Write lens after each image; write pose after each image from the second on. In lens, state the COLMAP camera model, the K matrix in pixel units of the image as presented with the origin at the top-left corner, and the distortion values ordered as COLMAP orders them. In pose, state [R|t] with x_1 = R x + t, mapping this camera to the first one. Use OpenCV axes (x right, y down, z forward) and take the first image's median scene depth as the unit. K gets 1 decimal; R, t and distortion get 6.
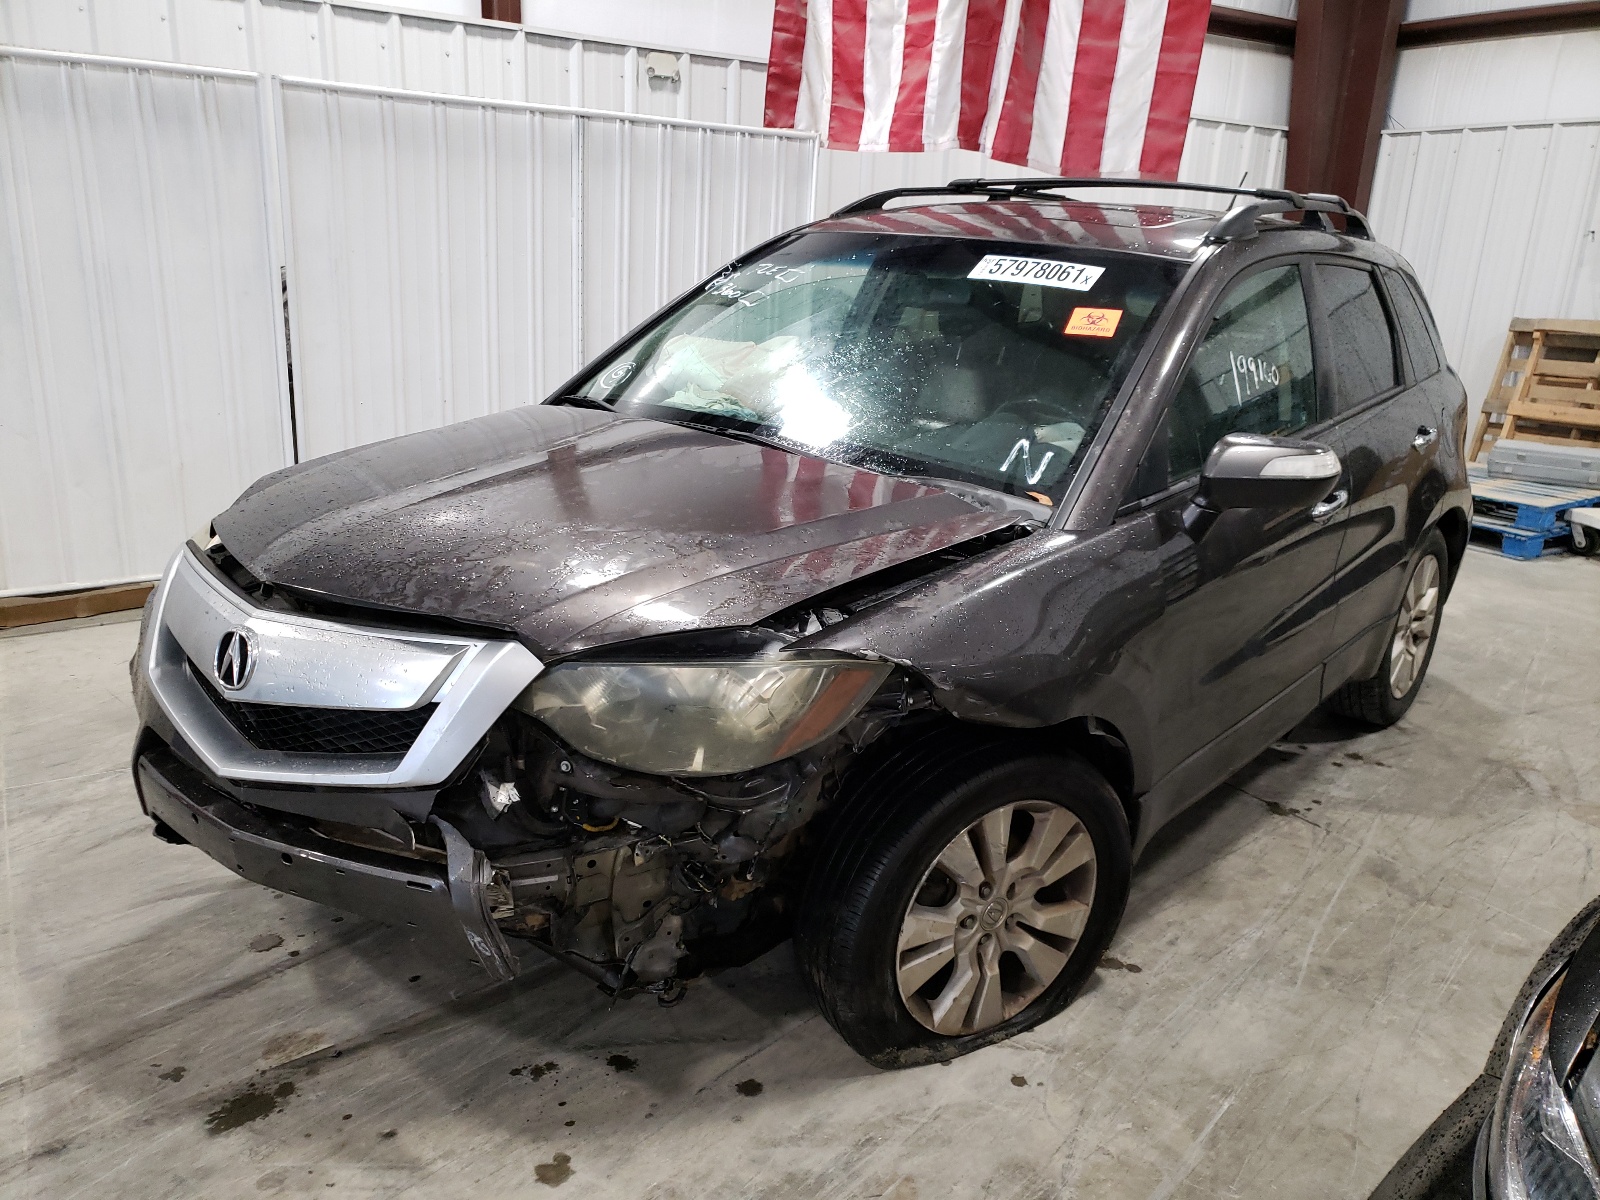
lens RADIAL K [[1243.4, 0, 811.9], [0, 1243.4, 601.0], [0, 0, 1]] dist [0.026735, 0.007443]
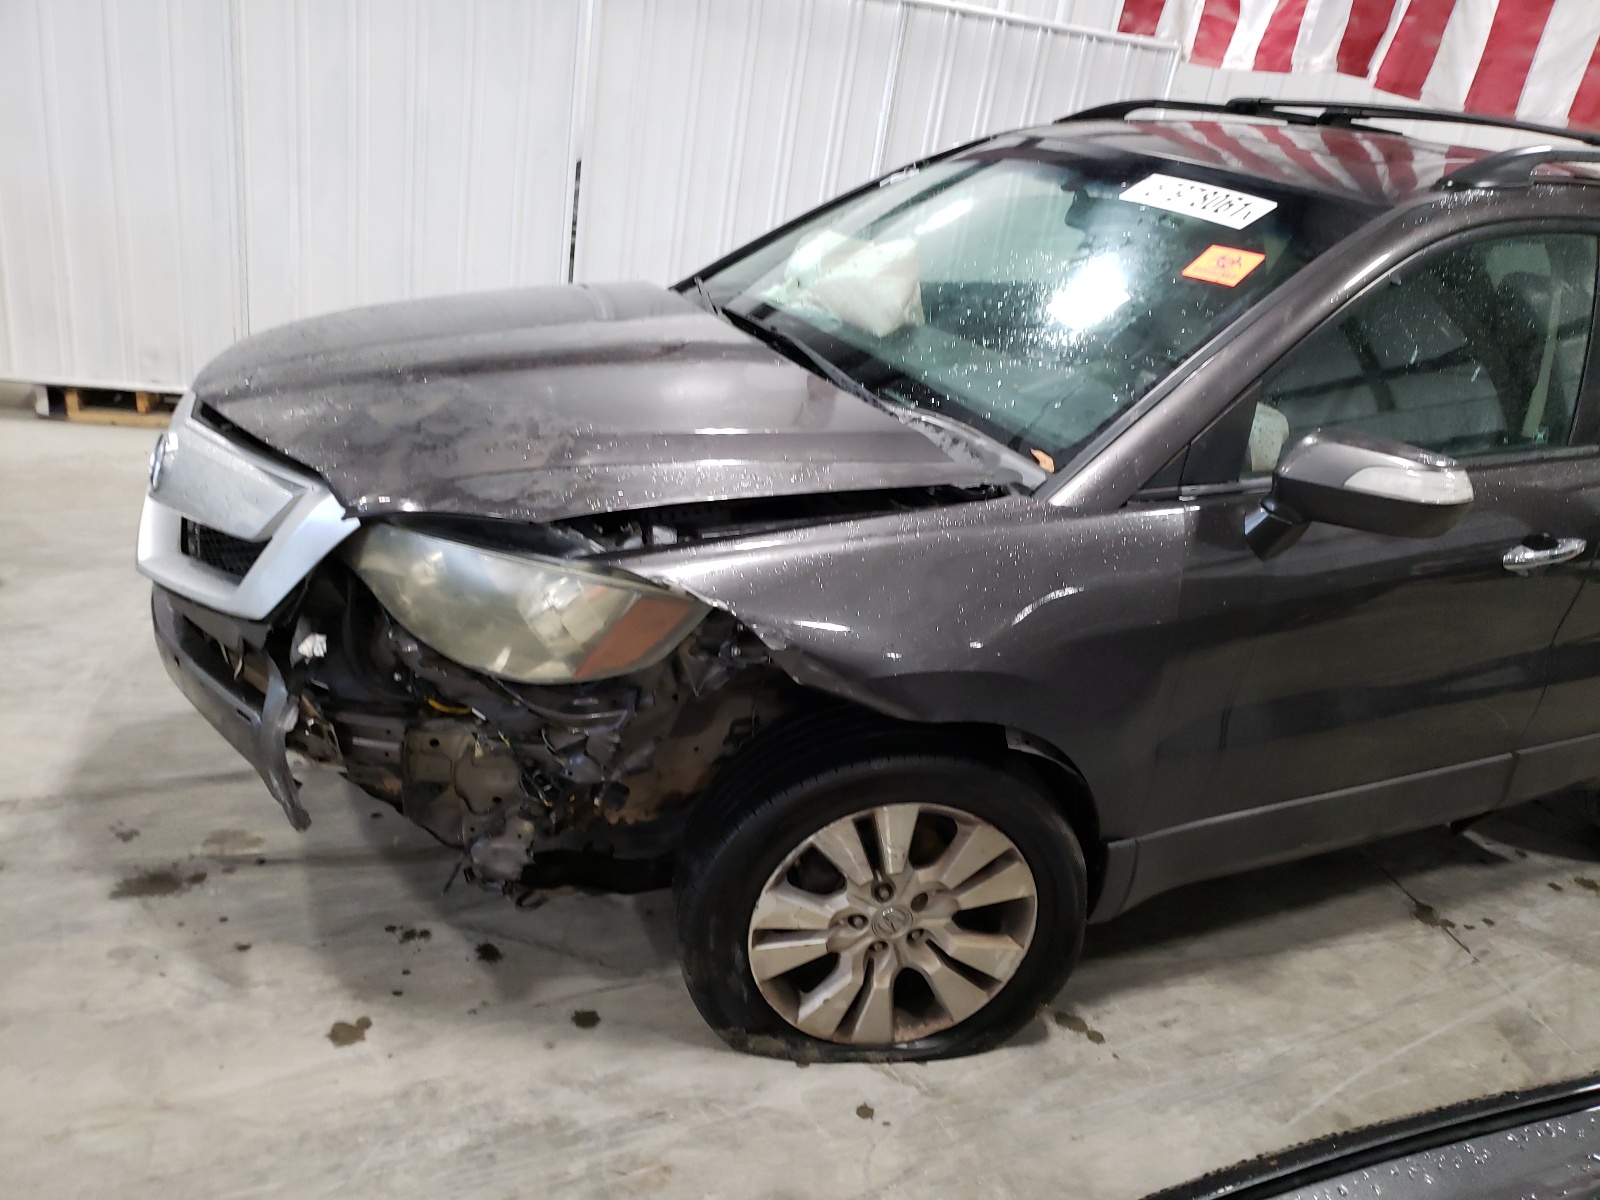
lens RADIAL K [[1243.4, 0, 809.3], [0, 1243.4, 598.1], [0, 0, 1]] dist [0.026735, 0.007443]
pose [[0.923392, 0.216195, -0.317186, 0.323737], [-0.199517, 0.976238, 0.084573, -0.032372], [0.327933, -0.014810, 0.944585, 0.163646]]
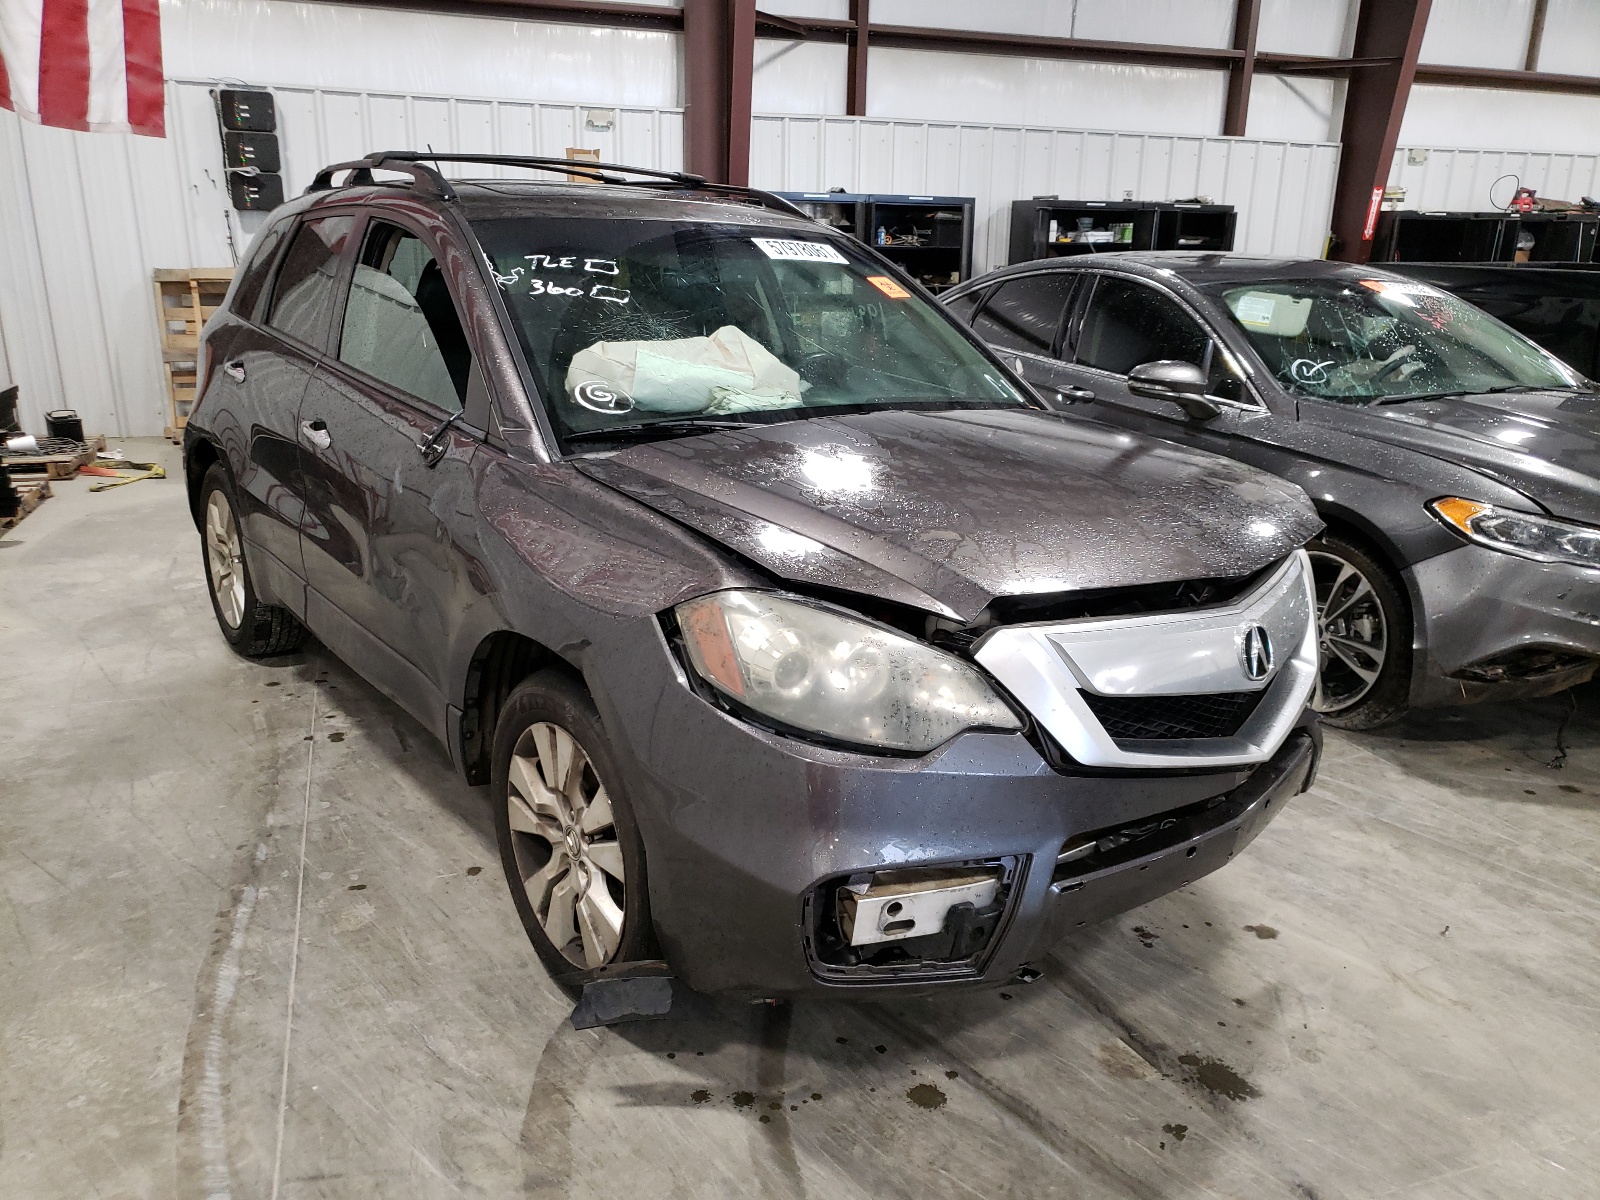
lens RADIAL K [[1243.4, 0, 804.5], [0, 1243.4, 607.2], [0, 0, 1]] dist [0.026735, 0.007443]
pose [[0.236815, -0.317261, 0.918294, -1.275831], [0.267088, 0.930022, 0.252435, -0.306538], [-0.934121, 0.185485, 0.304980, 0.858650]]
